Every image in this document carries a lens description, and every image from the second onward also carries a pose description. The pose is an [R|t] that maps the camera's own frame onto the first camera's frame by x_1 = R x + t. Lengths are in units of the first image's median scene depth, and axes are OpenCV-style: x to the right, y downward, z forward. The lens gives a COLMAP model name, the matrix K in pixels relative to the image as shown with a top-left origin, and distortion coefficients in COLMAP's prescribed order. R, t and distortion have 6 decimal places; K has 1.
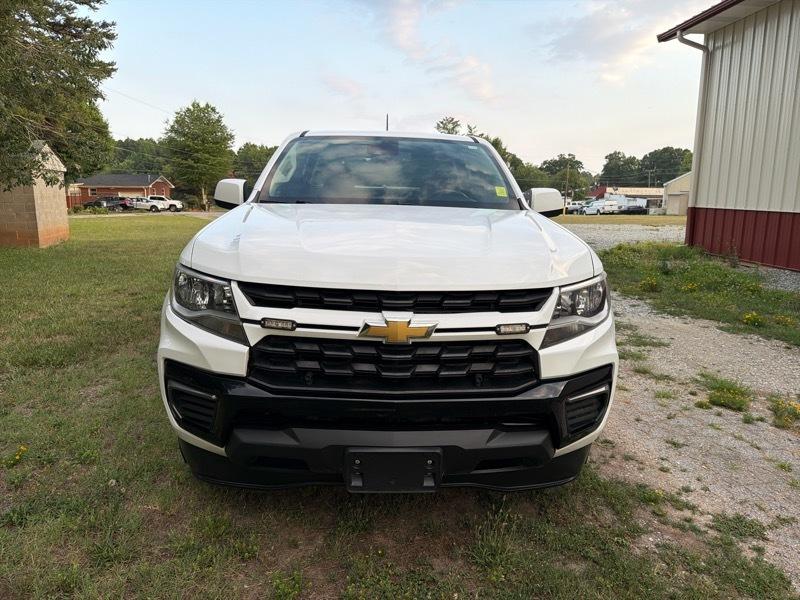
lens RADIAL K [[567.8, 0, 406.3], [0, 567.8, 297.7], [0, 0, 1]] dist [0.022398, -0.030912]
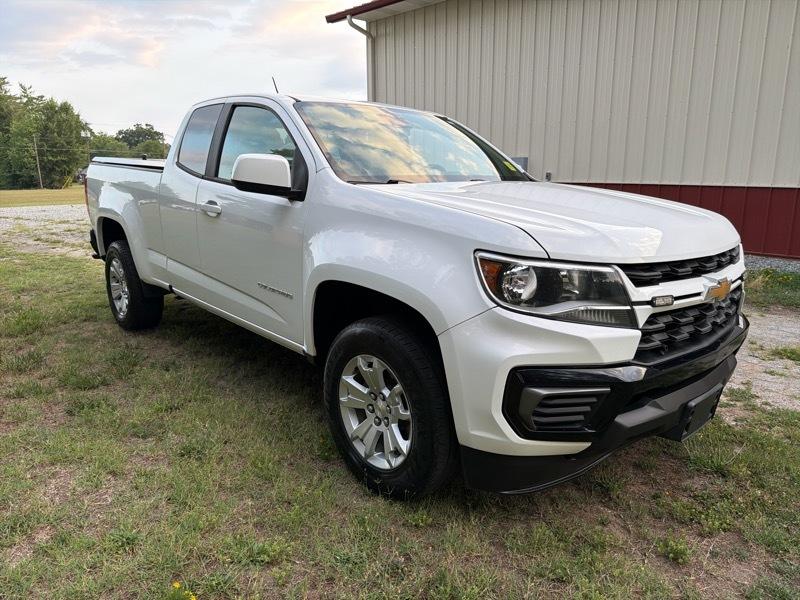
lens RADIAL K [[567.8, 0, 404.9], [0, 567.8, 301.3], [0, 0, 1]] dist [0.022398, -0.030912]
pose [[0.769532, -0.159676, 0.618323, -0.191292], [0.127716, 0.987156, 0.095976, -0.017160], [-0.625707, 0.005113, 0.780042, 0.080570]]
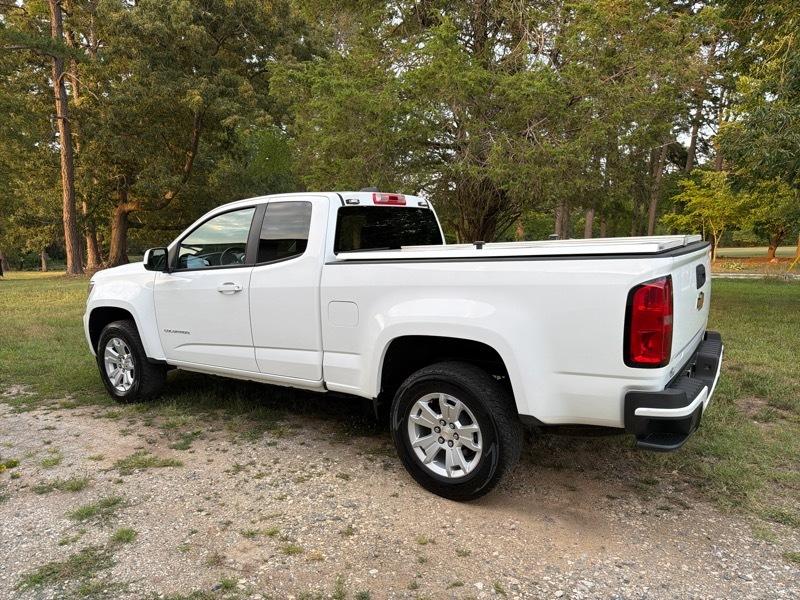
lens RADIAL K [[567.8, 0, 400.0], [0, 567.8, 298.6], [0, 0, 1]] dist [0.022398, -0.030912]
pose [[-0.611539, 0.088785, -0.786217, 0.270651], [-0.140038, 0.965851, 0.217996, -0.127630], [0.778723, 0.243413, -0.578222, 0.640342]]
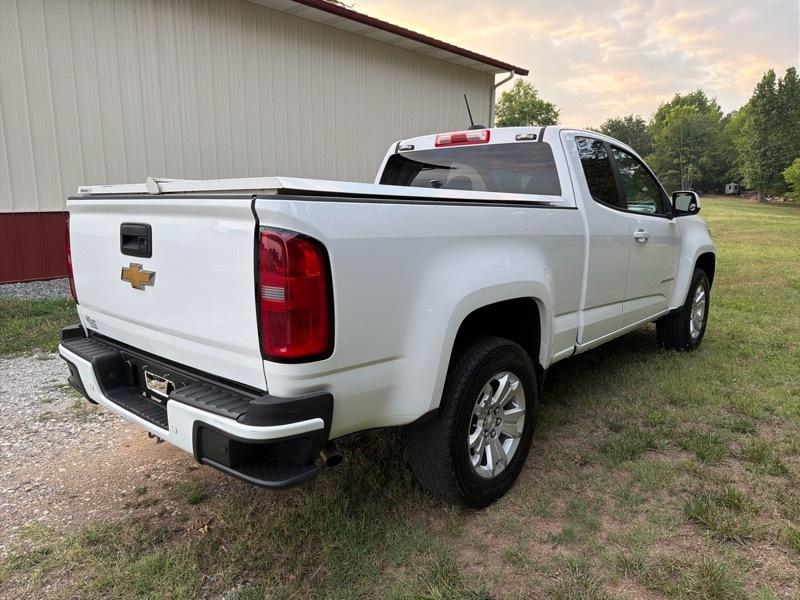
lens RADIAL K [[567.8, 0, 408.8], [0, 567.8, 305.2], [0, 0, 1]] dist [0.022398, -0.030912]
pose [[-0.726291, -0.151952, 0.670382, -0.209875], [0.111883, 0.936123, 0.333401, -0.130607], [-0.678221, 0.317151, -0.662897, 0.662634]]
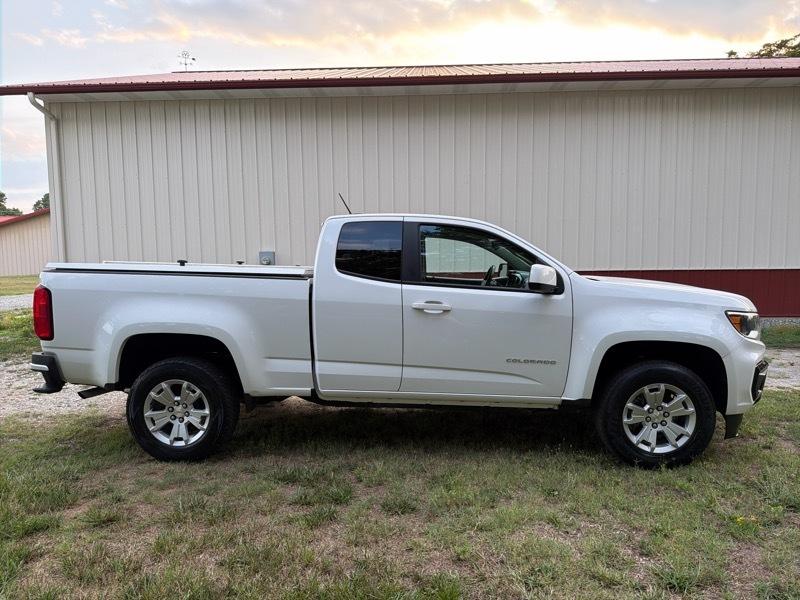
lens RADIAL K [[567.8, 0, 400.6], [0, 567.8, 297.7], [0, 0, 1]] dist [0.022398, -0.030912]
pose [[0.110264, -0.094591, 0.989391, -0.409768], [0.193015, 0.978547, 0.072044, -0.079231], [-0.974981, 0.183023, 0.126156, 0.328866]]
